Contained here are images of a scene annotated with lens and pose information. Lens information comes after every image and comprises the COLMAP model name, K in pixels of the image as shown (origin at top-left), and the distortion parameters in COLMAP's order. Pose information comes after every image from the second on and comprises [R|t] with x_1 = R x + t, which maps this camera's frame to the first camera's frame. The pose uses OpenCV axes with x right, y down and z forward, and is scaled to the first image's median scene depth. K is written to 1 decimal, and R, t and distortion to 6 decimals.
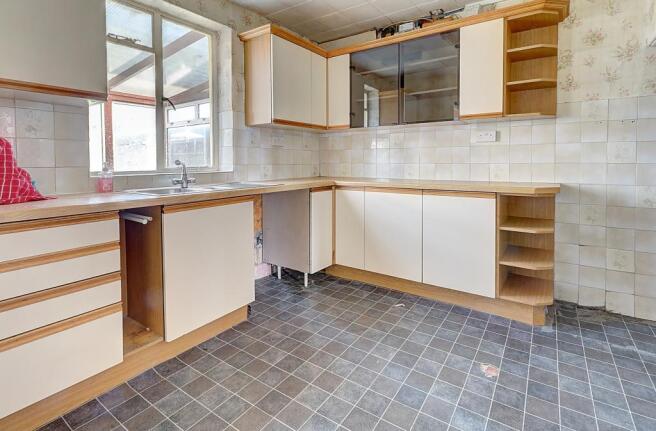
lens RADIAL K [[318.2, 0, 329.9], [0, 318.2, 217.1], [0, 0, 1]] dist [0.002258, 0.000173]
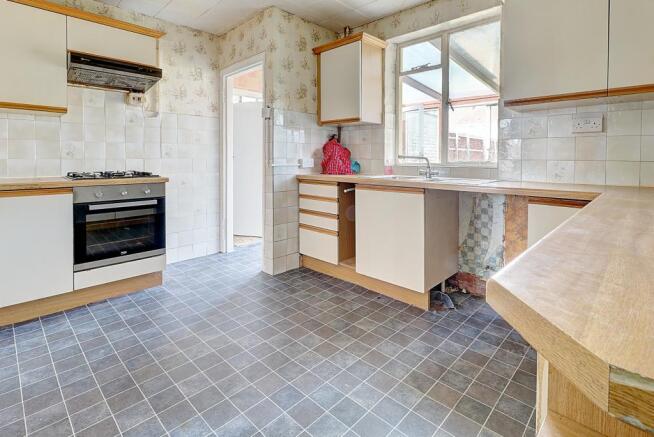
lens RADIAL K [[312.5, 0, 329.5], [0, 312.5, 216.9], [0, 0, 1]] dist [-0.002233, -0.000099]
pose [[-0.164691, 0.181987, -0.969411, 0.935208], [-0.178682, 0.961065, 0.210776, -0.163361], [0.970025, 0.207930, -0.125761, 1.006097]]
